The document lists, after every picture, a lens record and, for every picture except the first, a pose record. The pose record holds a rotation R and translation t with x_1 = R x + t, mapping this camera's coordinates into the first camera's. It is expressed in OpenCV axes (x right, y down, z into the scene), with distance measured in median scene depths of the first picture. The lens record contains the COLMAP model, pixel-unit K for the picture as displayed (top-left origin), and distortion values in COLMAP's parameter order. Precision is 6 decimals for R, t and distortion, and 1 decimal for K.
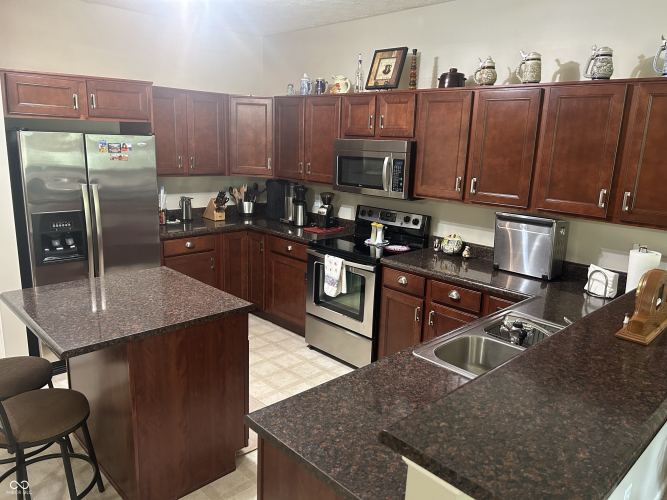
lens RADIAL K [[510.3, 0, 334.3], [0, 510.3, 251.1], [0, 0, 1]] dist [0.049043, -0.025319]
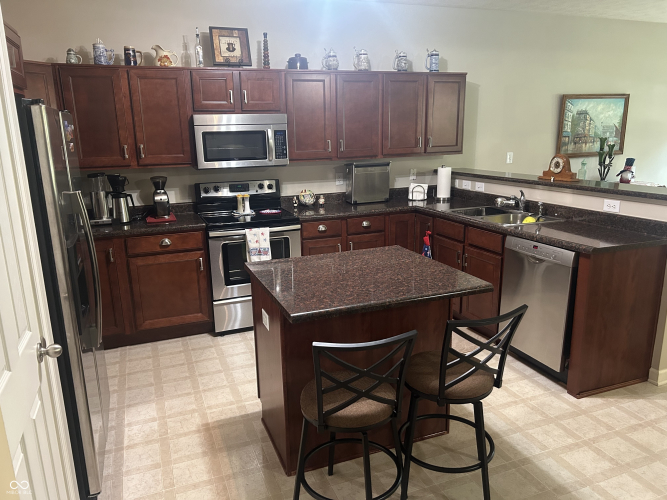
lens RADIAL K [[510.3, 0, 334.3], [0, 510.3, 249.8], [0, 0, 1]] dist [0.049043, -0.025319]
pose [[0.389400, -0.252197, 0.885869, -0.884011], [0.240874, 0.956196, 0.166338, -0.082956], [-0.889015, 0.148611, 0.433090, 0.426993]]
